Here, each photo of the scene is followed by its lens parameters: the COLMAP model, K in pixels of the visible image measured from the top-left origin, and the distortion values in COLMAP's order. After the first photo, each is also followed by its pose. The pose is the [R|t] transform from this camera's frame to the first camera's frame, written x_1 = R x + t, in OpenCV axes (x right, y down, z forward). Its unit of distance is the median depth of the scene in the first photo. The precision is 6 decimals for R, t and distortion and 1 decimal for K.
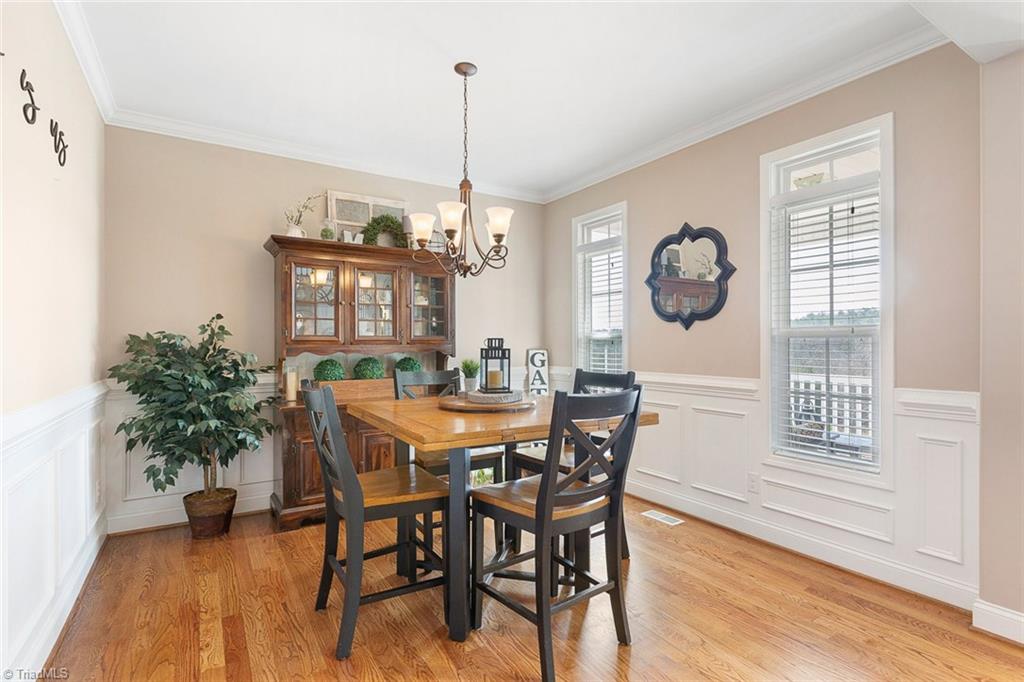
lens RADIAL K [[490.9, 0, 506.9], [0, 490.9, 341.7], [0, 0, 1]] dist [0.003067, 0.000127]
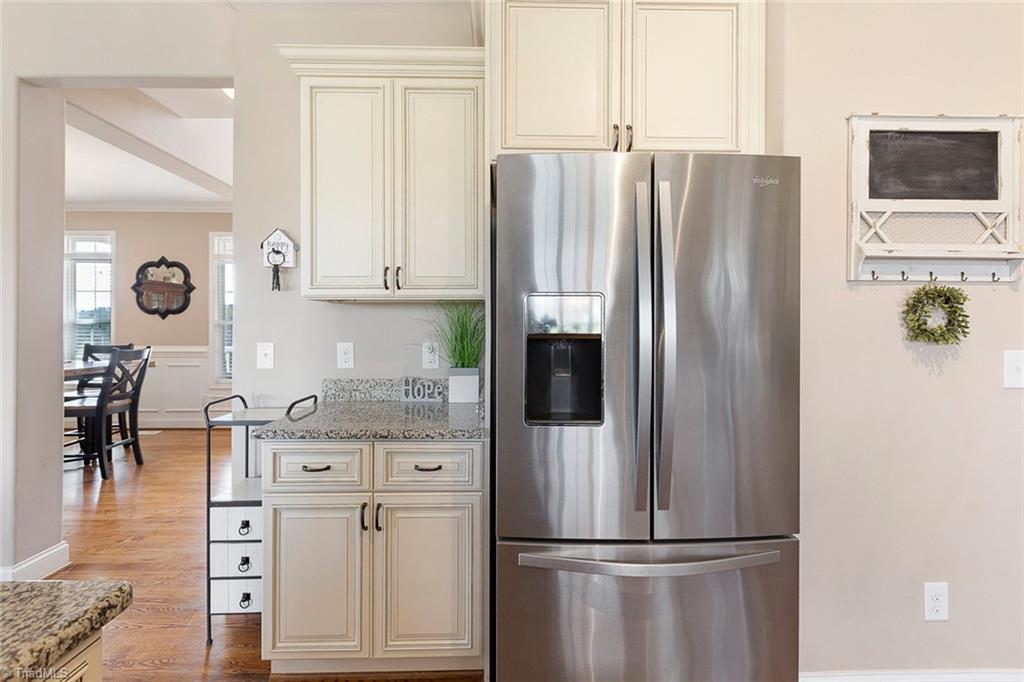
lens RADIAL K [[468.8, 0, 508.2], [0, 468.8, 330.3], [0, 0, 1]] dist [-0.000587, 0.000990]
pose [[0.512516, -0.000776, 0.858678, -0.408215], [-0.008433, 0.999947, 0.005937, -0.007137], [-0.858636, -0.010284, 0.512482, -0.841198]]
